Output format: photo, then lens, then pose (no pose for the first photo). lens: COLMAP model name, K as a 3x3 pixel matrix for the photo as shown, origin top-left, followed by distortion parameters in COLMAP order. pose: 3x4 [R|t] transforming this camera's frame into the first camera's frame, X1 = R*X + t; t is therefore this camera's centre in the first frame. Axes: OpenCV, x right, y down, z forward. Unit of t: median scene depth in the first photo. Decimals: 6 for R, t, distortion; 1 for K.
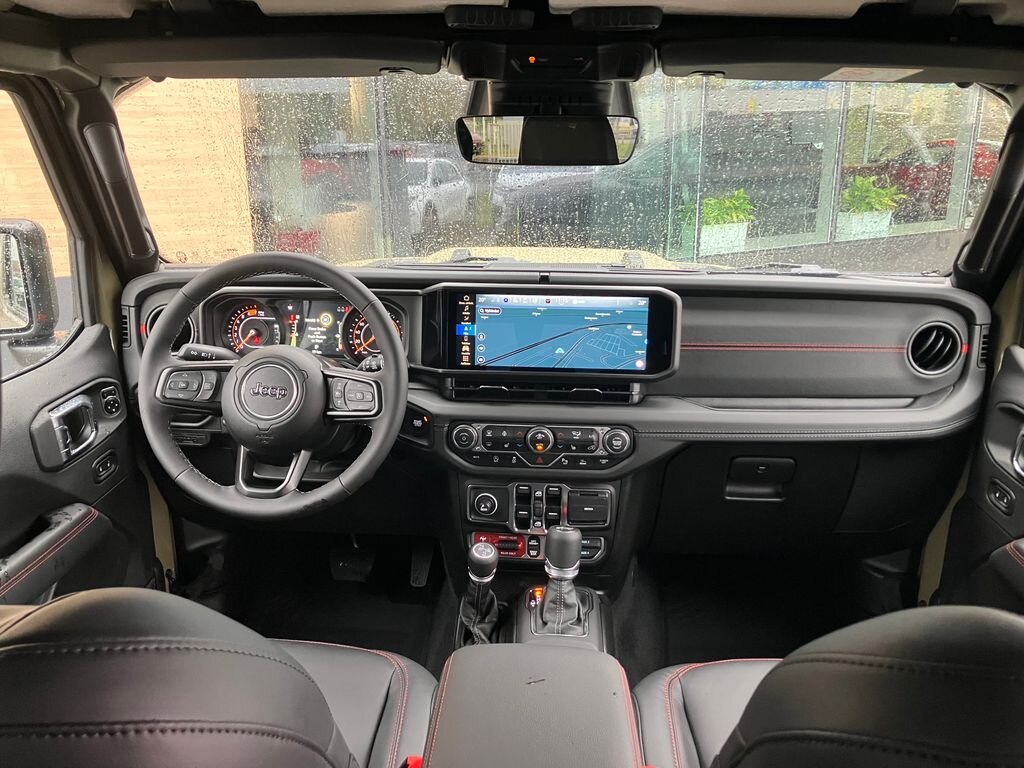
lens RADIAL K [[837.4, 0, 504.0], [0, 837.4, 387.1], [0, 0, 1]] dist [0.040542, -0.035885]
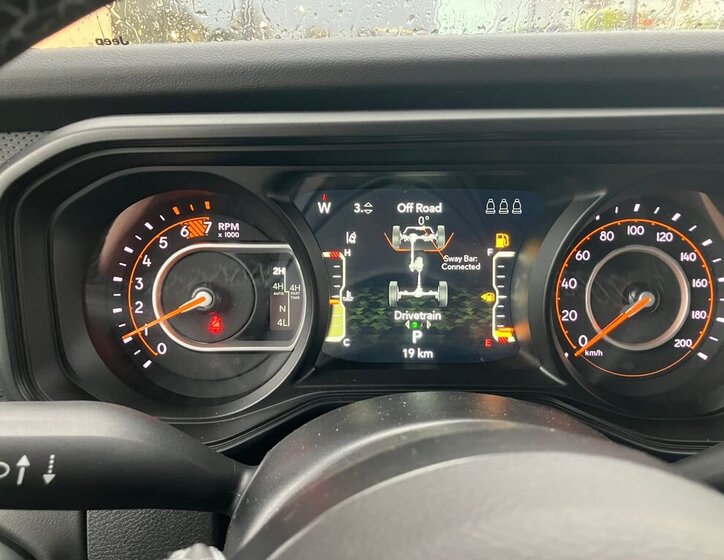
lens RADIAL K [[611.1, 0, 359.1], [0, 611.1, 281.1], [0, 0, 1]] dist [0.037709, -0.034638]
pose [[0.997106, -0.033688, 0.068157, -0.260085], [0.032619, 0.999328, 0.016741, -0.072372], [-0.068675, -0.014469, 0.997534, 0.791378]]
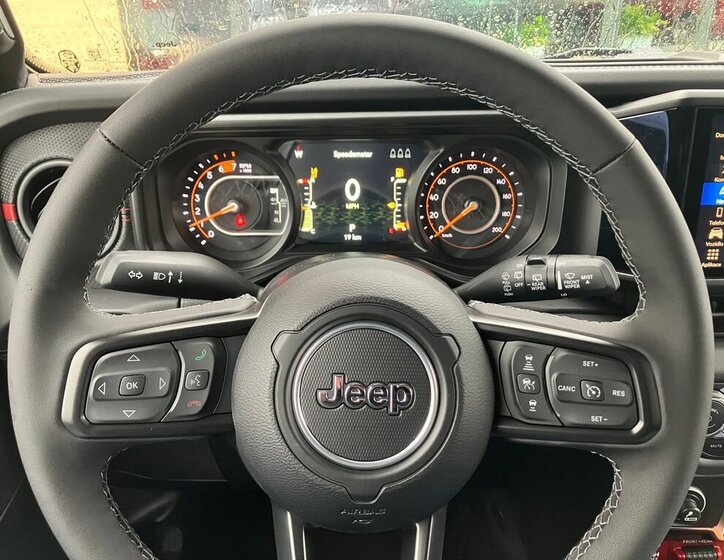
lens RADIAL K [[611.1, 0, 356.1], [0, 611.1, 286.4], [0, 0, 1]] dist [0.037709, -0.034638]
pose [[0.995914, -0.049961, 0.075228, -0.253818], [0.037232, 0.986089, 0.161997, -0.074397], [-0.082275, -0.158534, 0.983920, 0.616150]]
